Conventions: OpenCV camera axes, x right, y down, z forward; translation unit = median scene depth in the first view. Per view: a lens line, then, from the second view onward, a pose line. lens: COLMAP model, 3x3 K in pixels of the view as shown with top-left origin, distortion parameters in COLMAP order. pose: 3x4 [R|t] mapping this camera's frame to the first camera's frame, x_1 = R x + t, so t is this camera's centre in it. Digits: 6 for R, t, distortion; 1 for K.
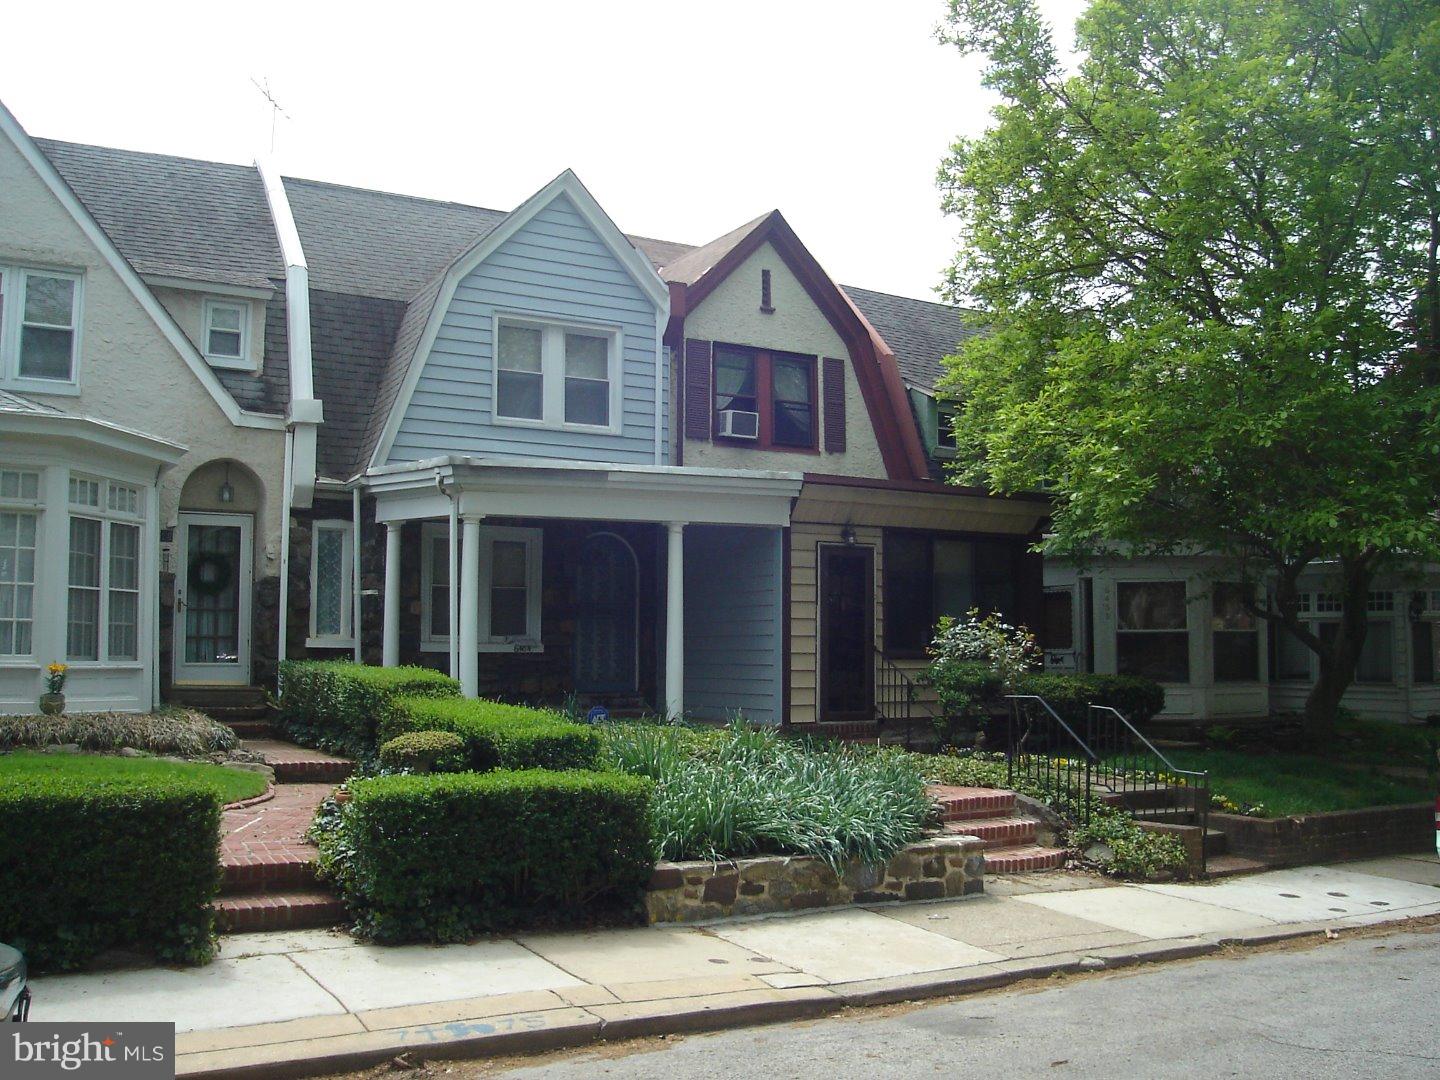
lens RADIAL K [[1378.9, 0, 722.9], [0, 1378.9, 545.4], [0, 0, 1]] dist [-0.114836, 0.000000]
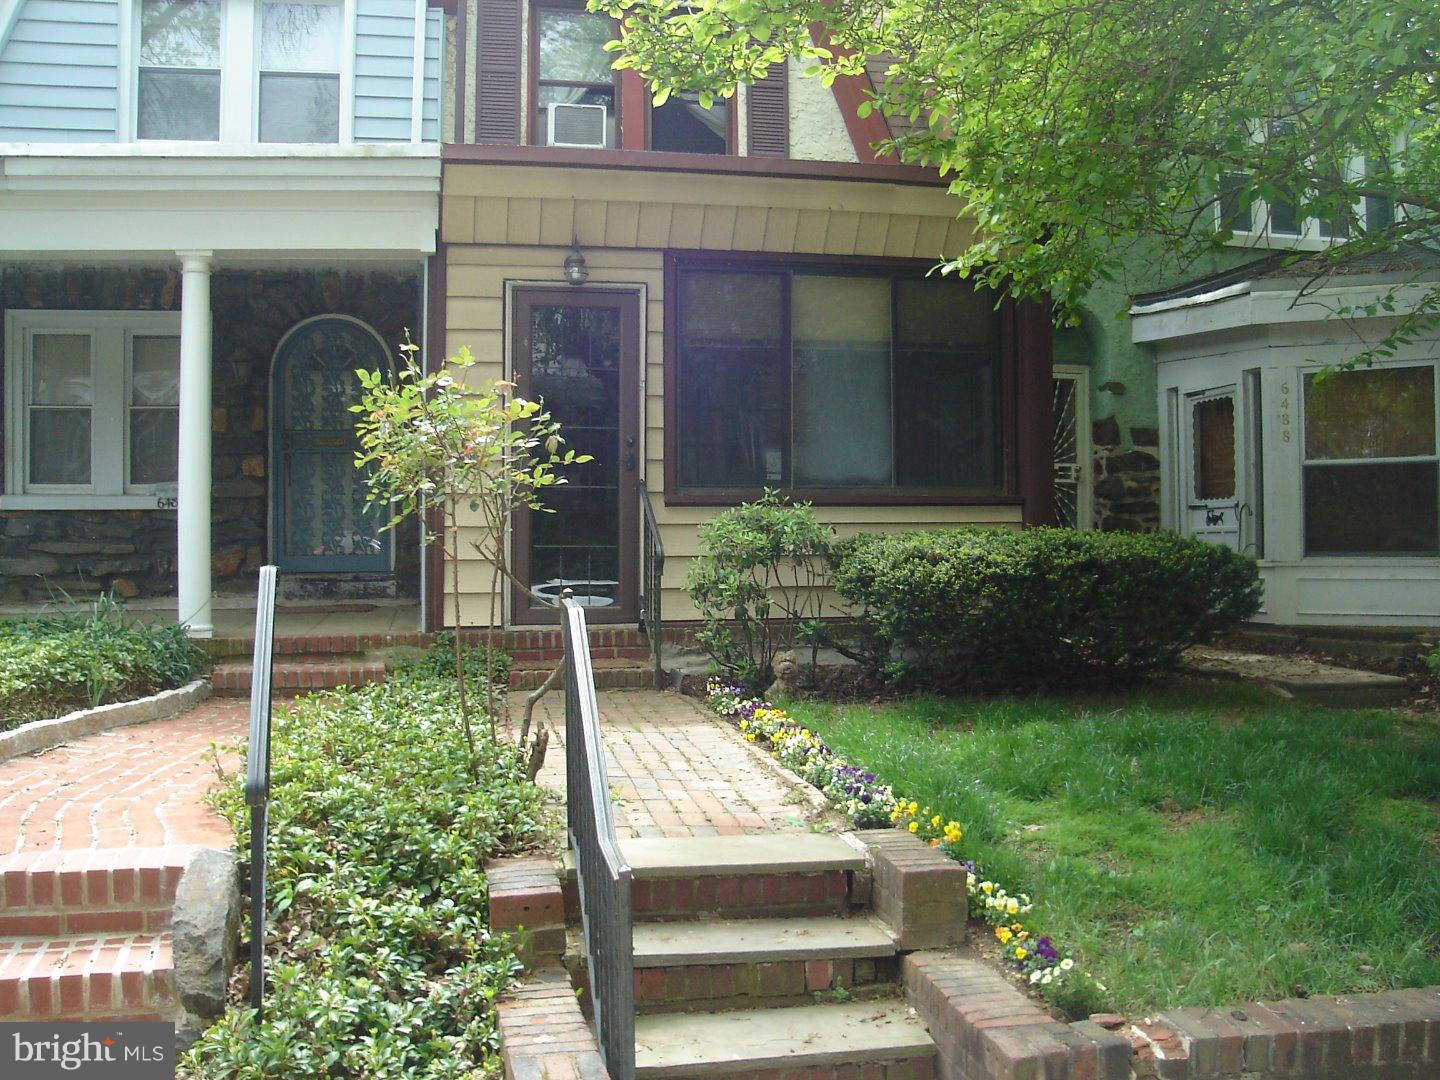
lens RADIAL K [[1378.9, 0, 716.5], [0, 1378.9, 534.3], [0, 0, 1]] dist [-0.114836, 0.000000]
pose [[0.945320, -0.012042, -0.325923, 0.301669], [0.034775, 0.997343, 0.064014, 0.060693], [0.324286, -0.071848, 0.943227, 0.515460]]
